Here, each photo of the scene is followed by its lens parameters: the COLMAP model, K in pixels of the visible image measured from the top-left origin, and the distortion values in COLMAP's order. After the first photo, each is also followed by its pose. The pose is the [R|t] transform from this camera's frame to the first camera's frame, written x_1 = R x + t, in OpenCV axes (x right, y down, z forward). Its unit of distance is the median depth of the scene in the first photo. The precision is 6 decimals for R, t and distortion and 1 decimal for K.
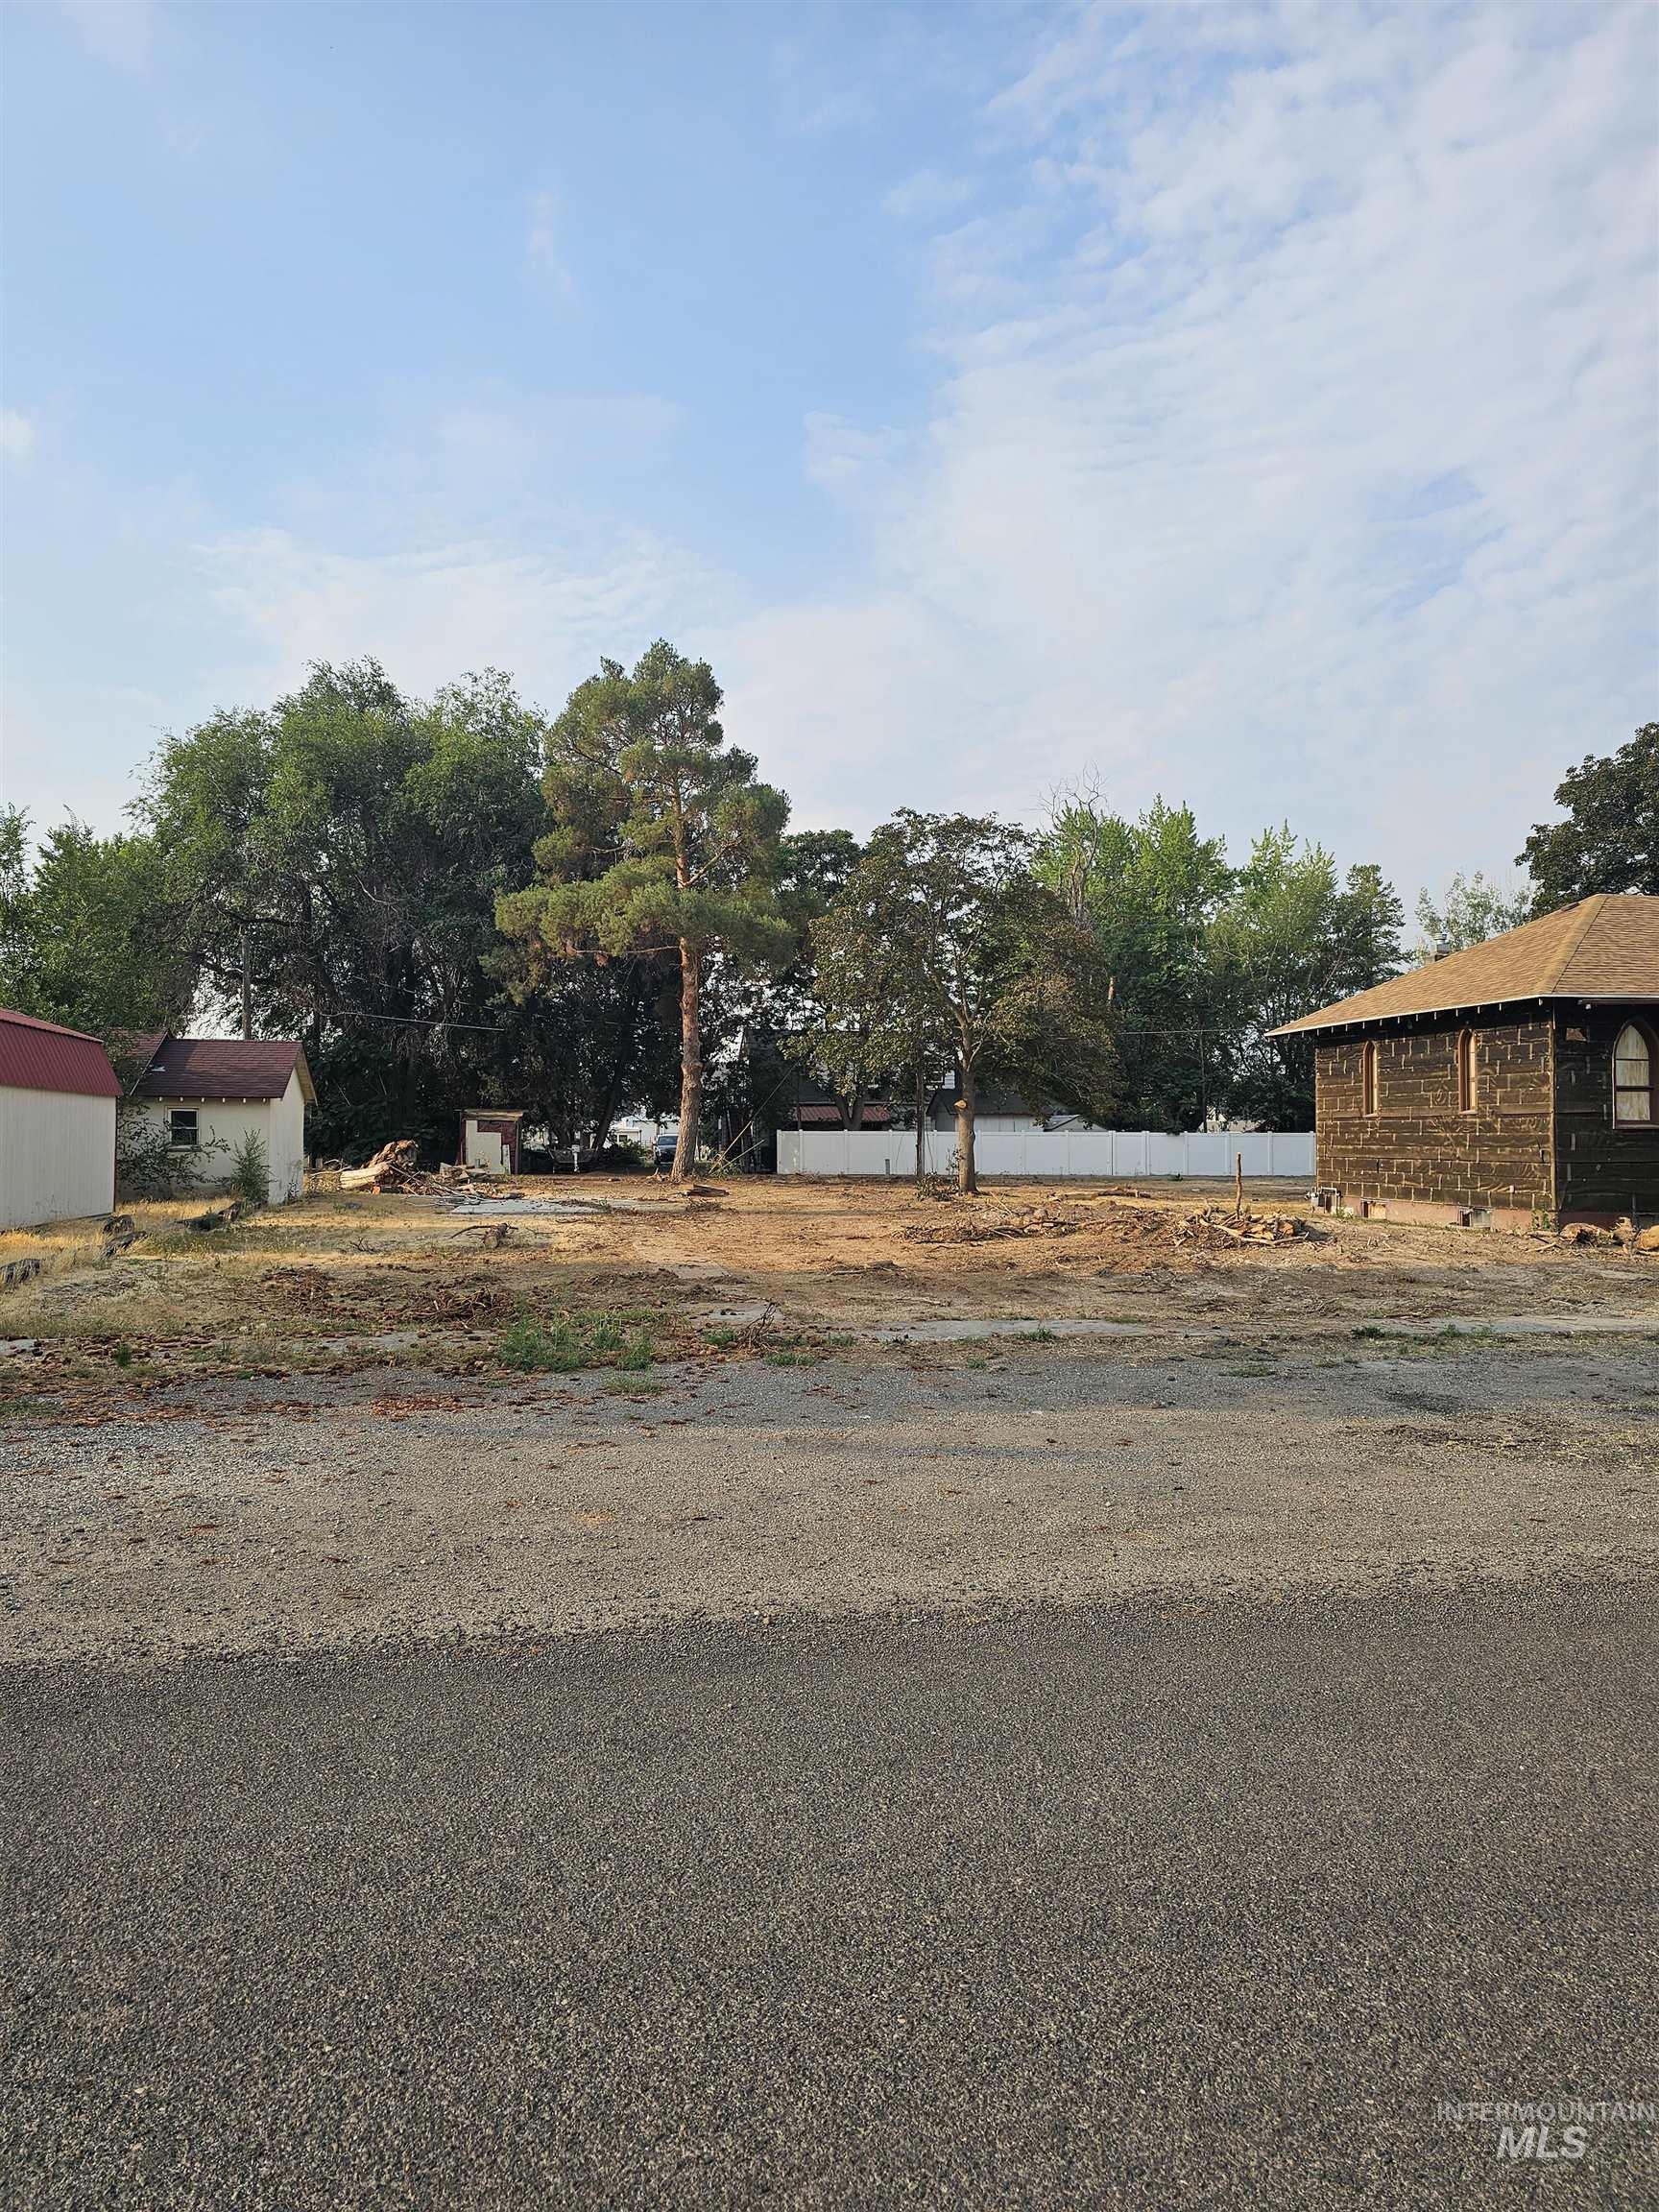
lens RADIAL K [[1493.9, 0, 829.5], [0, 1493.9, 1106.0], [0, 0, 1]] dist [0.005026, 0.002161]
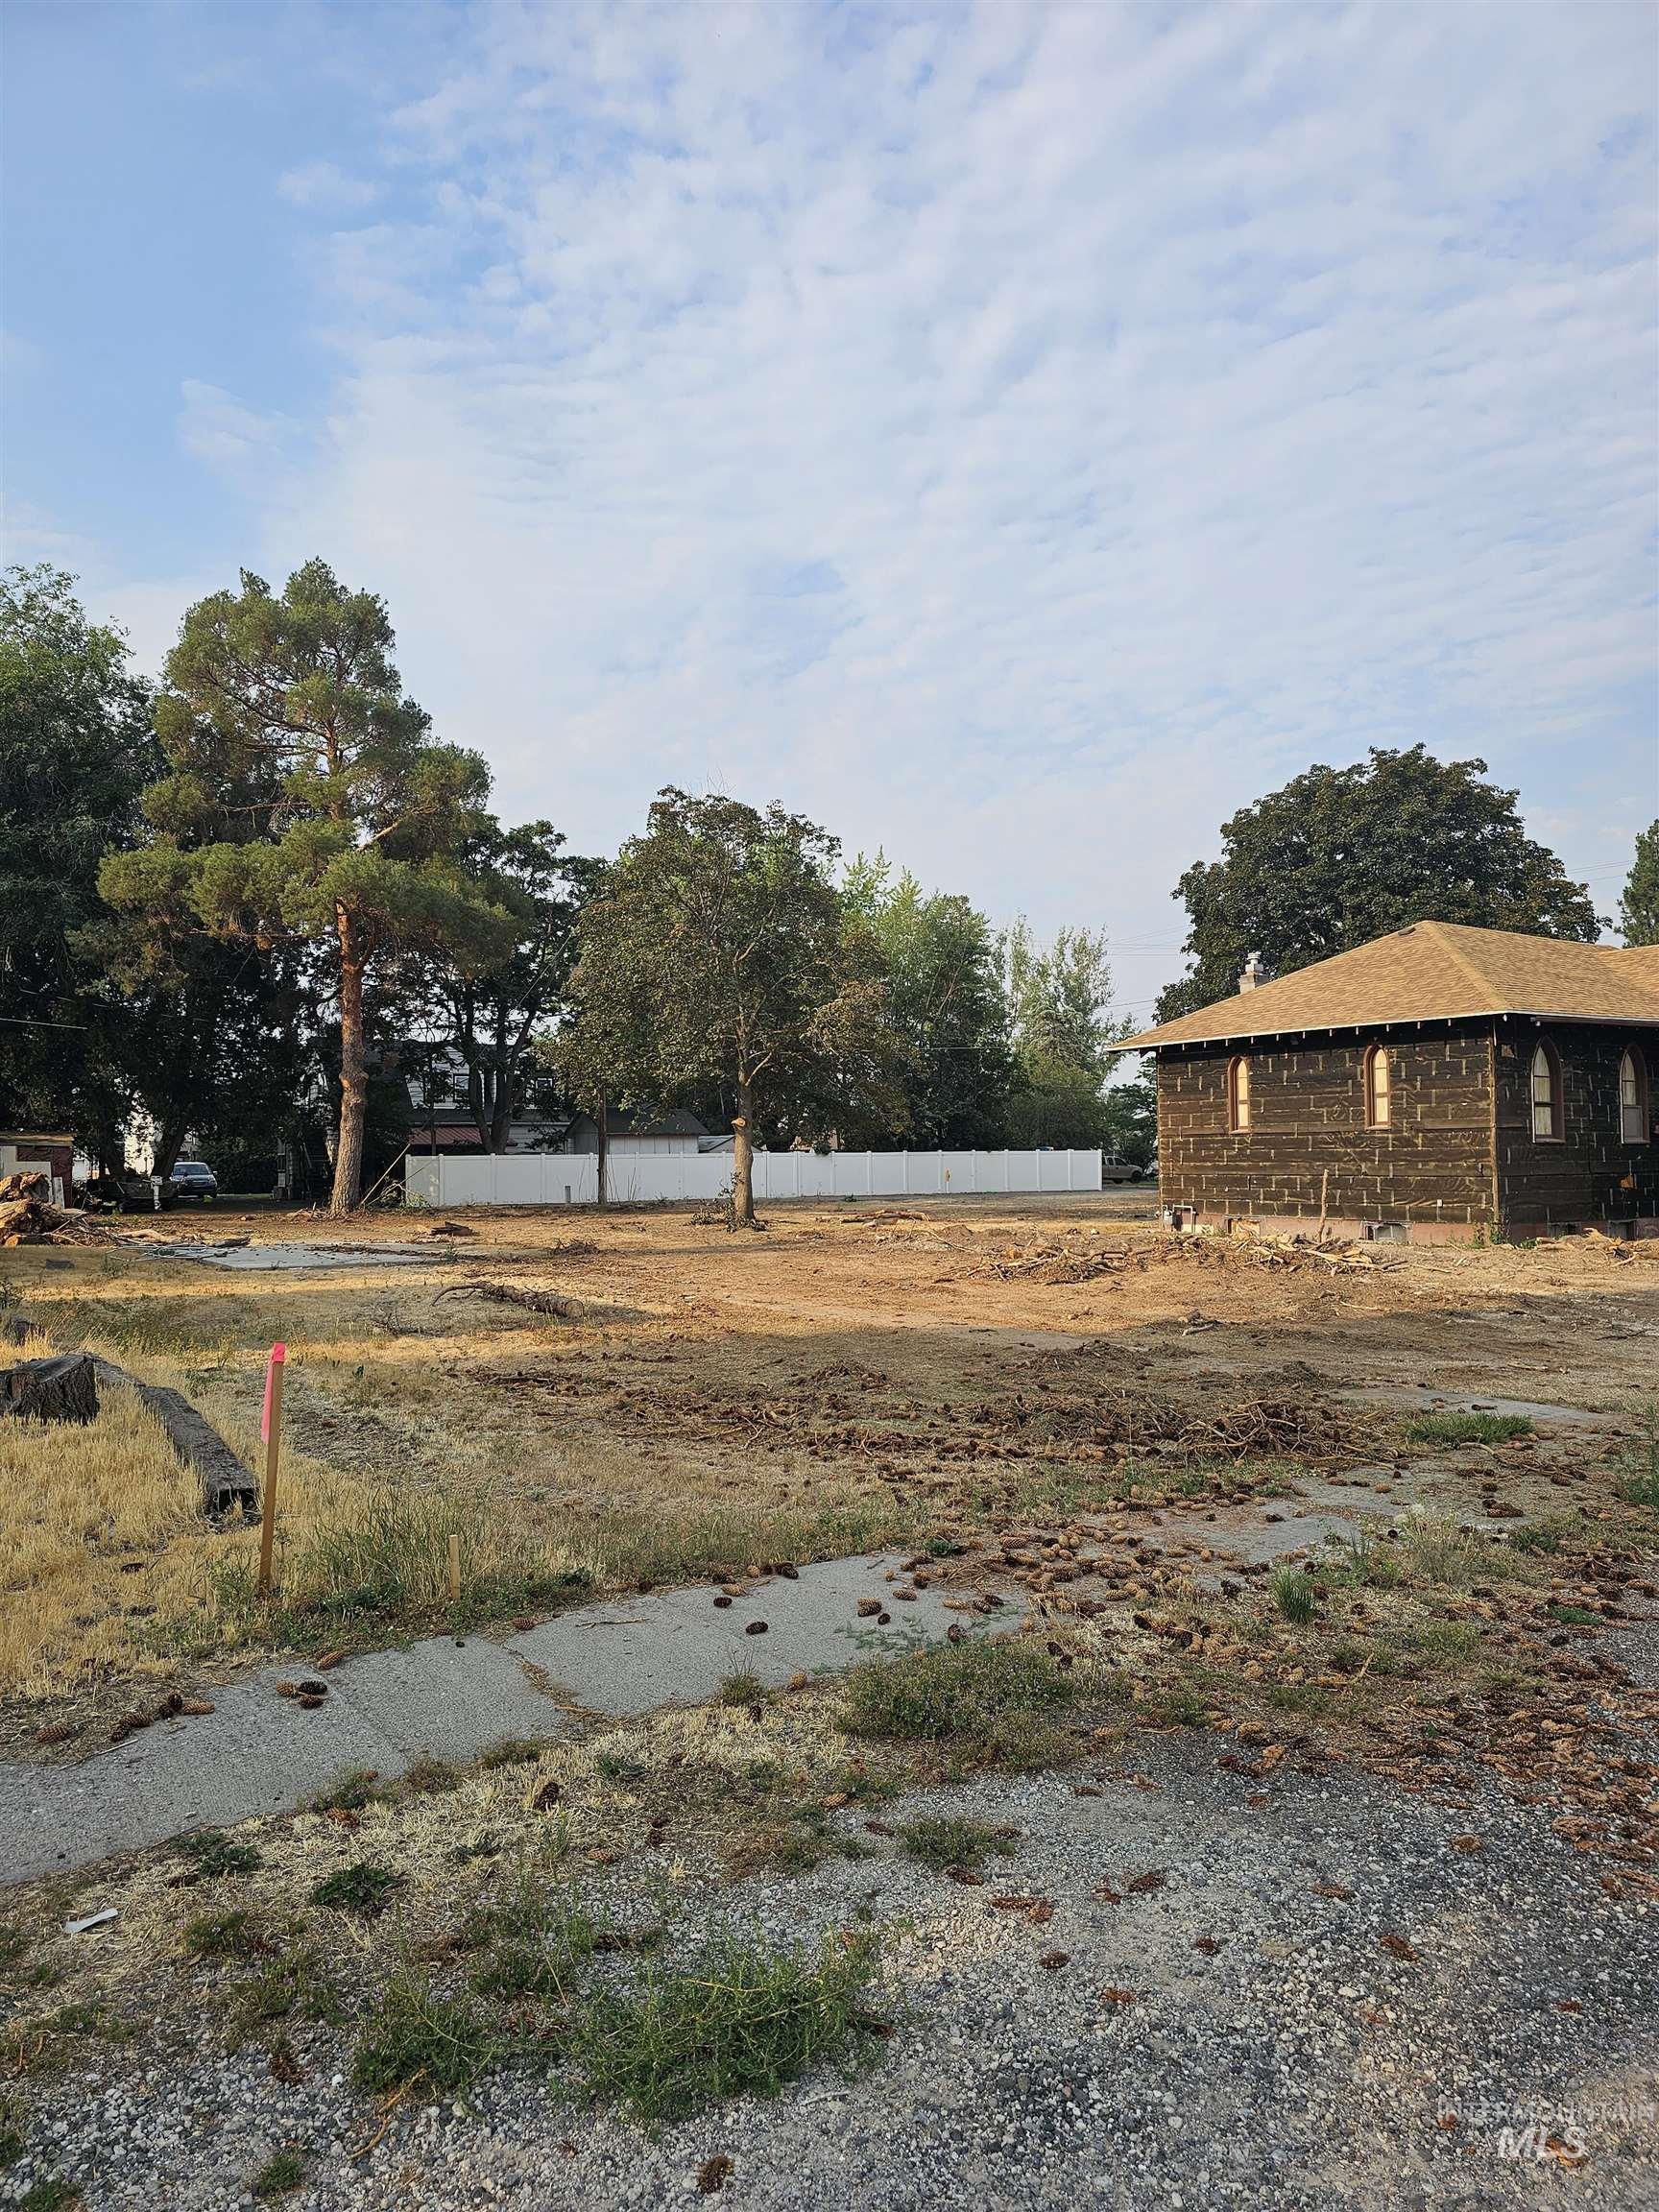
lens RADIAL K [[1446.7, 0, 829.5], [0, 1446.7, 1106.0], [0, 0, 1]] dist [0.003304, -0.003969]
pose [[0.907895, 0.004830, 0.419170, -0.168319], [0.002090, 0.999869, -0.016048, 0.002402], [-0.419192, 0.015446, 0.907766, 0.144460]]
